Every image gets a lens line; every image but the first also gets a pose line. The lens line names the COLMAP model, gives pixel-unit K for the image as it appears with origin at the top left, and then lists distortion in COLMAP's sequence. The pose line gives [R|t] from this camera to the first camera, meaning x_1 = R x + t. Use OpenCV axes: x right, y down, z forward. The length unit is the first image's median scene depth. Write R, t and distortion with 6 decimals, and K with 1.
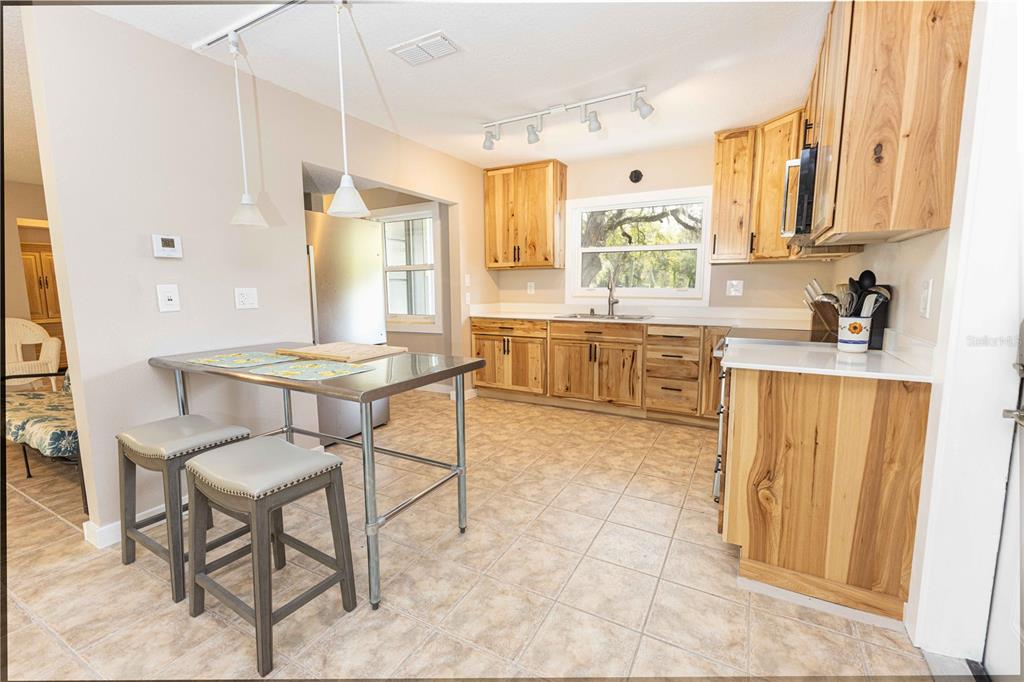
lens RADIAL K [[437.7, 0, 515.1], [0, 437.7, 341.3], [0, 0, 1]] dist [0.007800, -0.000574]
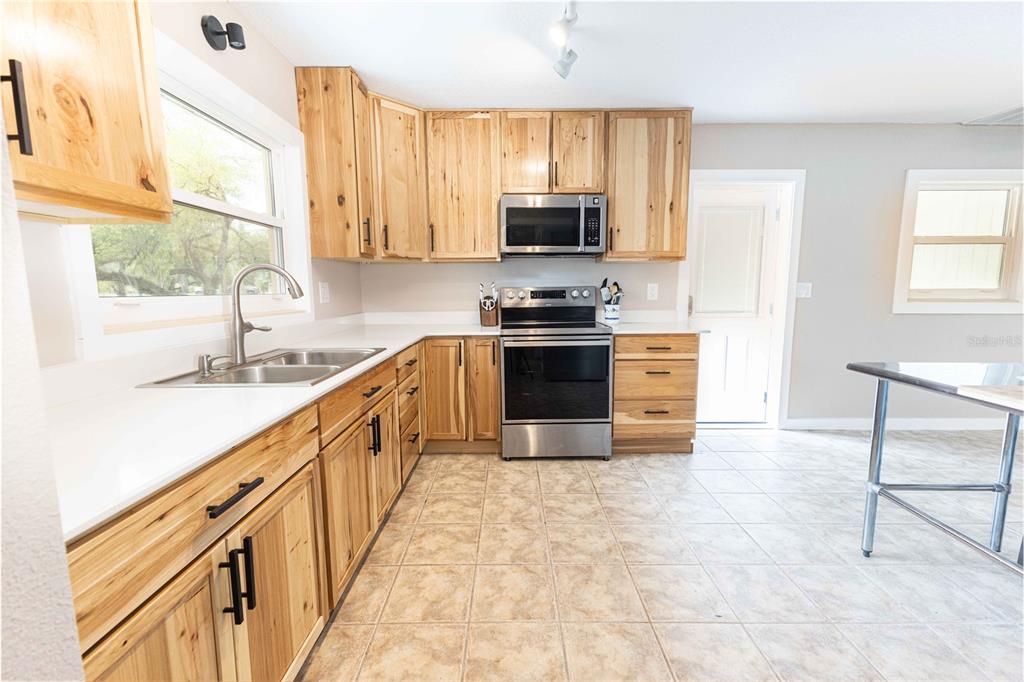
lens RADIAL K [[437.7, 0, 514.6], [0, 437.7, 340.1], [0, 0, 1]] dist [0.007800, -0.000574]
pose [[-0.484497, -0.102754, 0.868737, -0.329265], [0.116503, 0.976652, 0.180492, -0.159967], [-0.867001, 0.188659, -0.461214, 1.247702]]
